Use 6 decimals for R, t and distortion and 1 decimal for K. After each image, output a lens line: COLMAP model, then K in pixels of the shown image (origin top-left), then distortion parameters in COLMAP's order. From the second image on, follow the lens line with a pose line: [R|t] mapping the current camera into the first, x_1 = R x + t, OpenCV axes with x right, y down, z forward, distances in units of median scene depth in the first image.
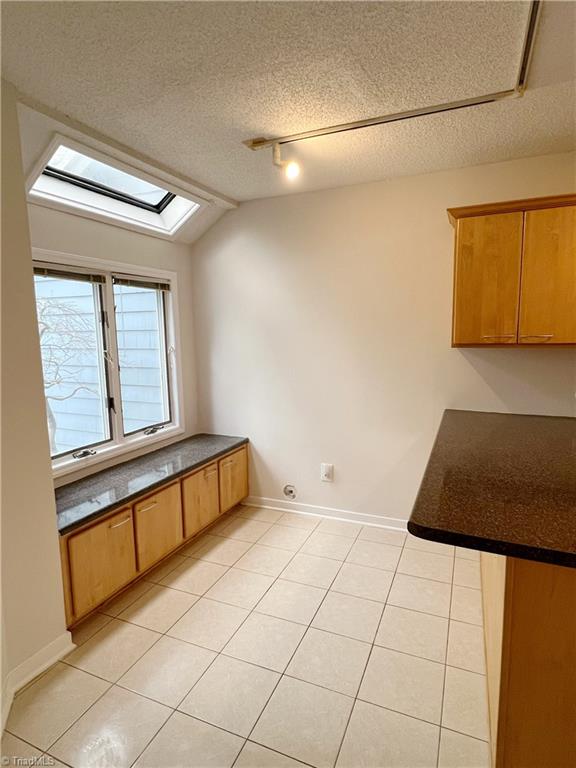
lens RADIAL K [[424.1, 0, 292.1], [0, 424.1, 385.6], [0, 0, 1]] dist [0.002758, 0.000710]
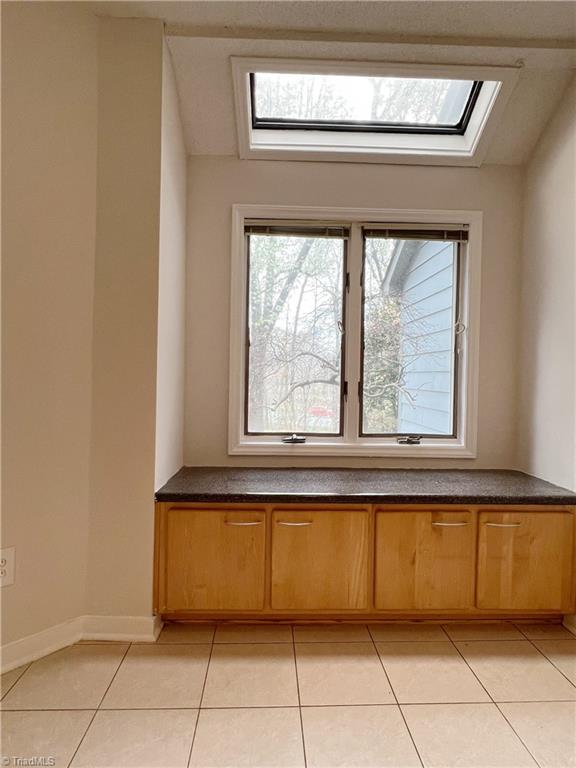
lens RADIAL K [[424.1, 0, 292.1], [0, 424.1, 385.6], [0, 0, 1]] dist [0.002758, 0.000710]
pose [[0.428643, 0.036606, -0.902732, 0.227954], [-0.141802, 0.989521, -0.027206, 0.067524], [0.892276, 0.139670, 0.429342, 0.543201]]
